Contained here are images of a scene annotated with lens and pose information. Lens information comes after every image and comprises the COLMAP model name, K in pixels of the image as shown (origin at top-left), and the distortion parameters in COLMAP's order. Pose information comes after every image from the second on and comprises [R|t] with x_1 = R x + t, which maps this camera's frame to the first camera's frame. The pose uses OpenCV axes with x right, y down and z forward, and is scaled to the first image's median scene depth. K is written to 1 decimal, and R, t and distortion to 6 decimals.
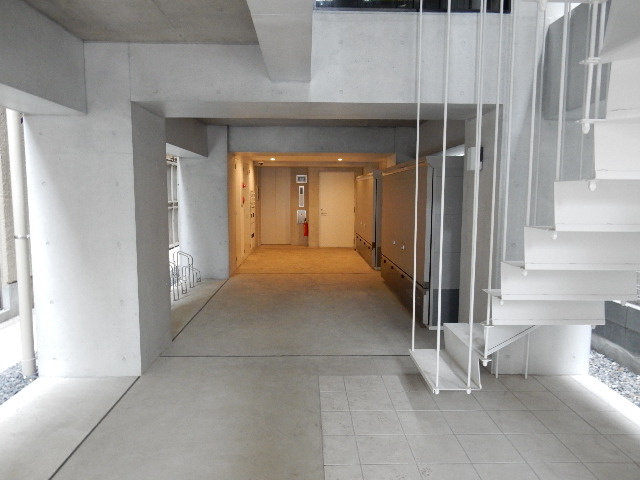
lens RADIAL K [[474.3, 0, 320.3], [0, 474.3, 242.7], [0, 0, 1]] dist [-0.002972, 0.000943]
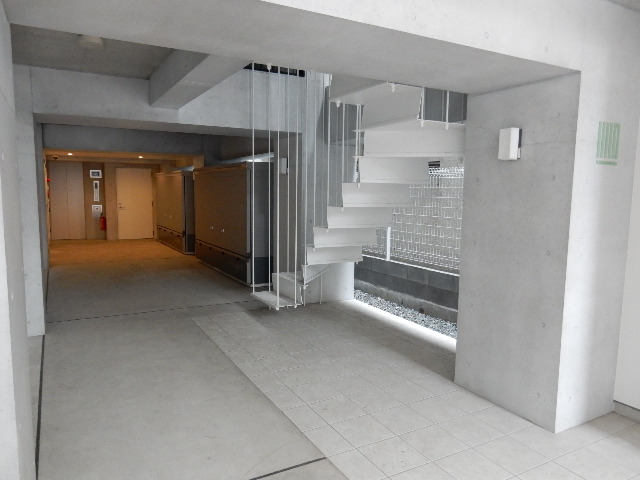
lens RADIAL K [[474.3, 0, 320.3], [0, 474.3, 242.7], [0, 0, 1]] dist [-0.002972, 0.000943]
pose [[0.886062, -0.043813, 0.461492, -0.256549], [0.040190, 0.999036, 0.017682, 0.041889], [-0.461821, 0.002881, 0.886968, -0.364532]]
